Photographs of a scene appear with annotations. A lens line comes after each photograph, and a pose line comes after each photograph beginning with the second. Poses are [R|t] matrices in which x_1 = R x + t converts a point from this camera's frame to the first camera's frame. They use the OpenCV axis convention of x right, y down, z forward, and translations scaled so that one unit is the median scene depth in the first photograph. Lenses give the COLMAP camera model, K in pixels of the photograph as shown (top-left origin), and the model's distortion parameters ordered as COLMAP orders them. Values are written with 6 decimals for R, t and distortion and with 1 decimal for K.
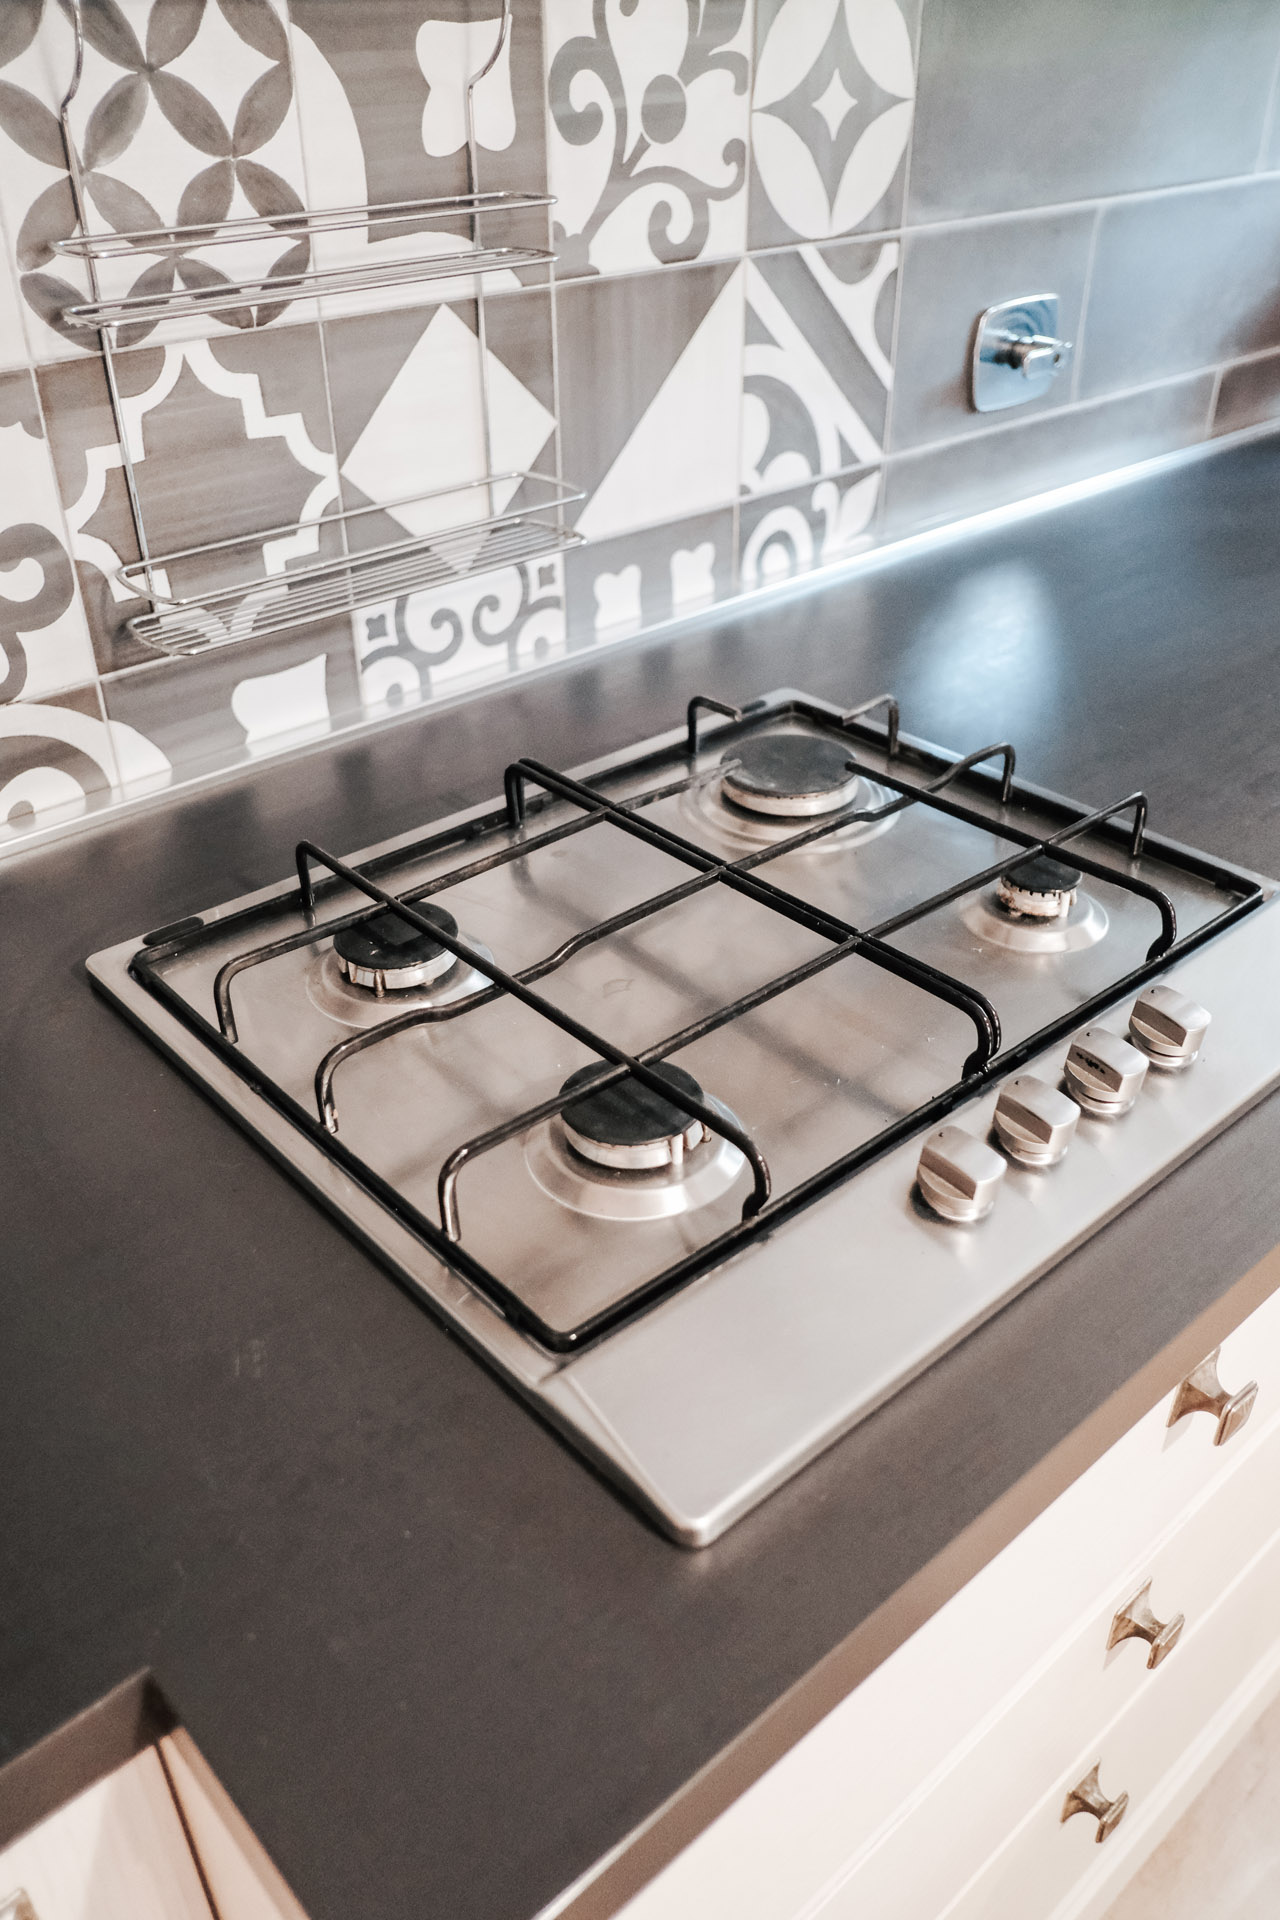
lens RADIAL K [[1503.3, 0, 640.0], [0, 1503.3, 960.0], [0, 0, 1]] dist [-0.013457, 0.007250]
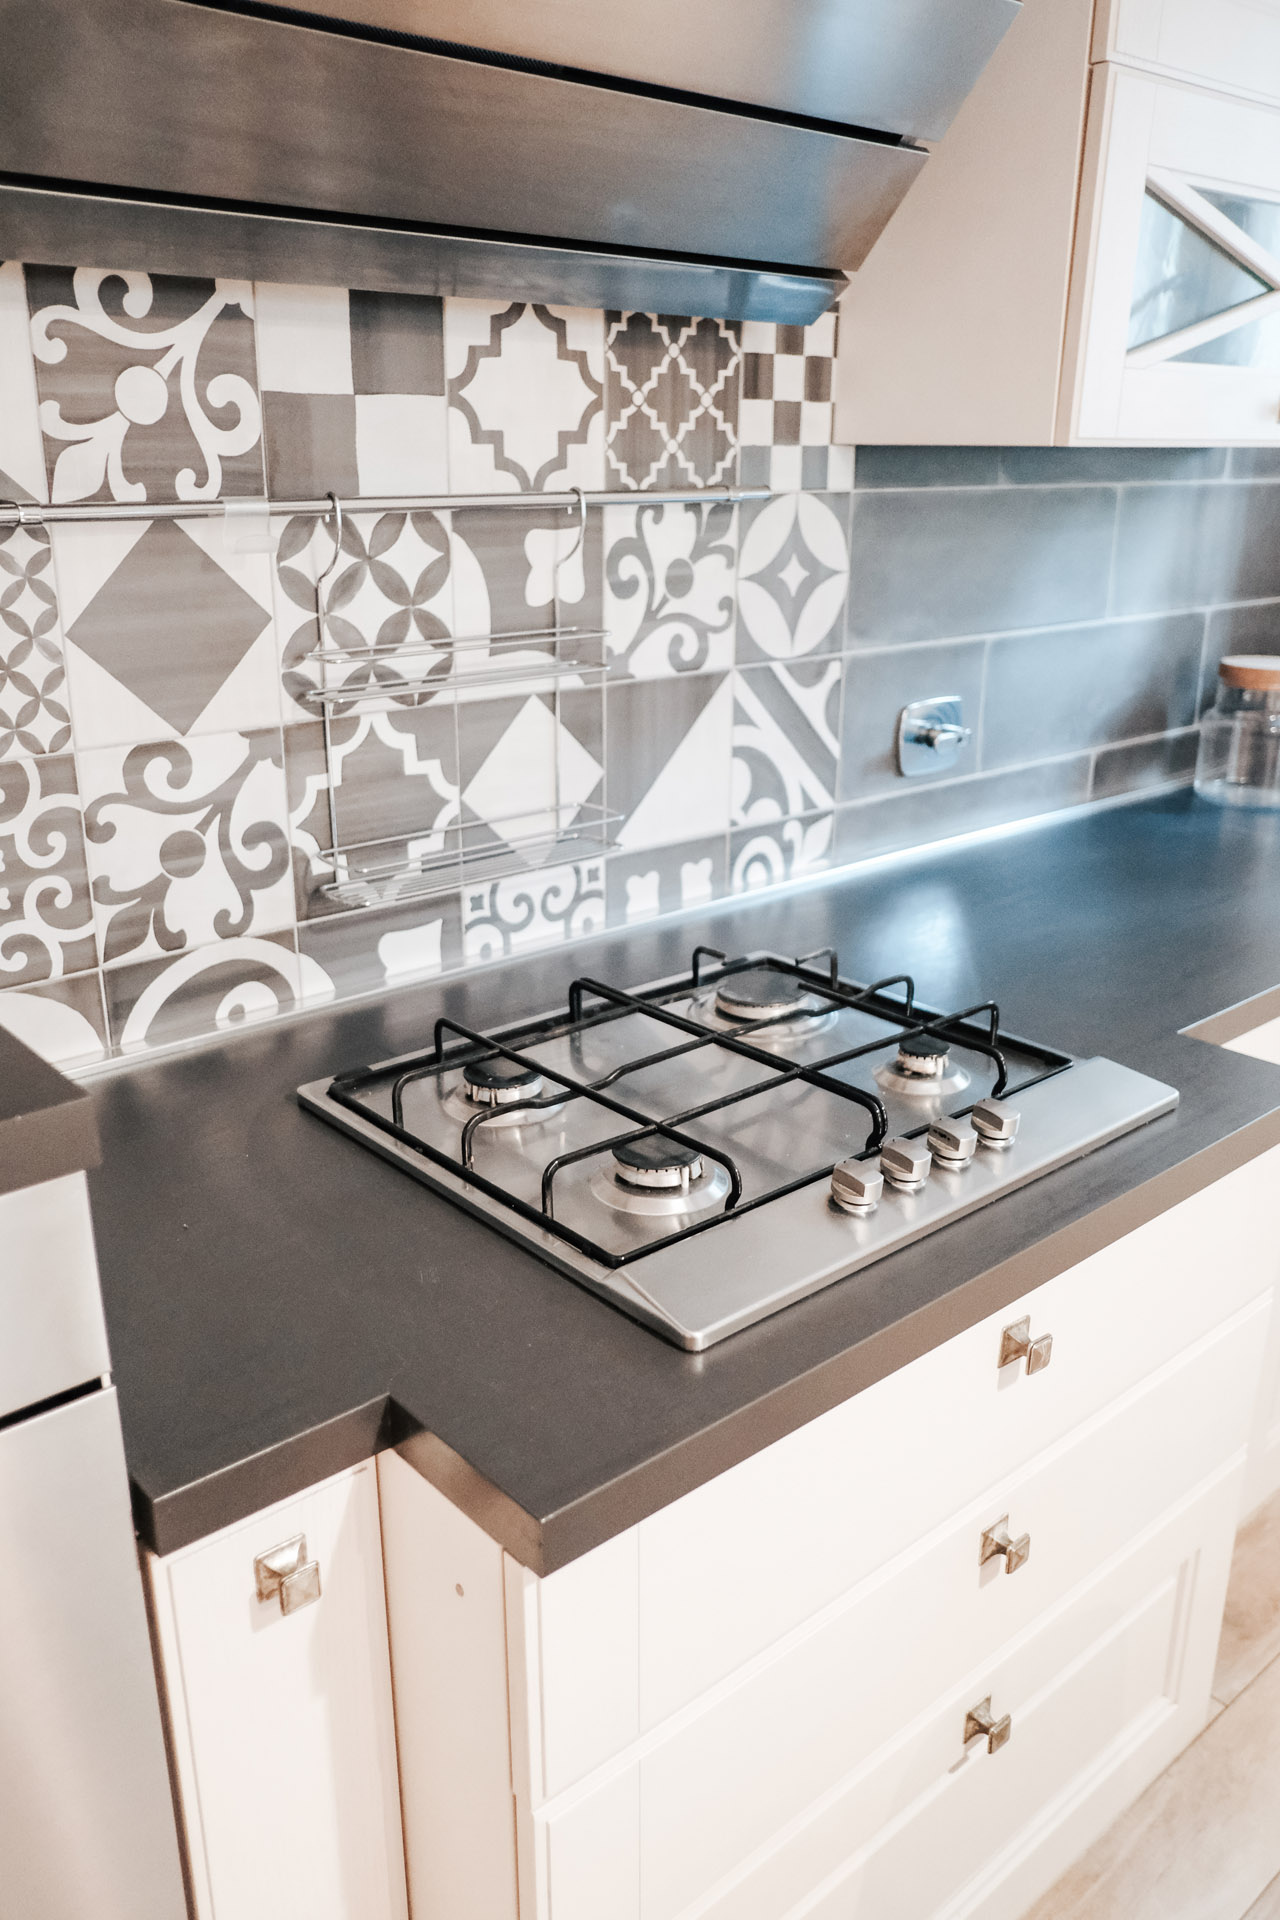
lens RADIAL K [[1455.0, 0, 661.0], [0, 1455.0, 953.5], [0, 0, 1]] dist [-0.008706, 0.004491]
pose [[0.999842, 0.014615, 0.010108, -0.012818], [-0.011744, 0.970370, -0.241338, 0.169381], [-0.013335, 0.241181, 0.970388, -0.364758]]
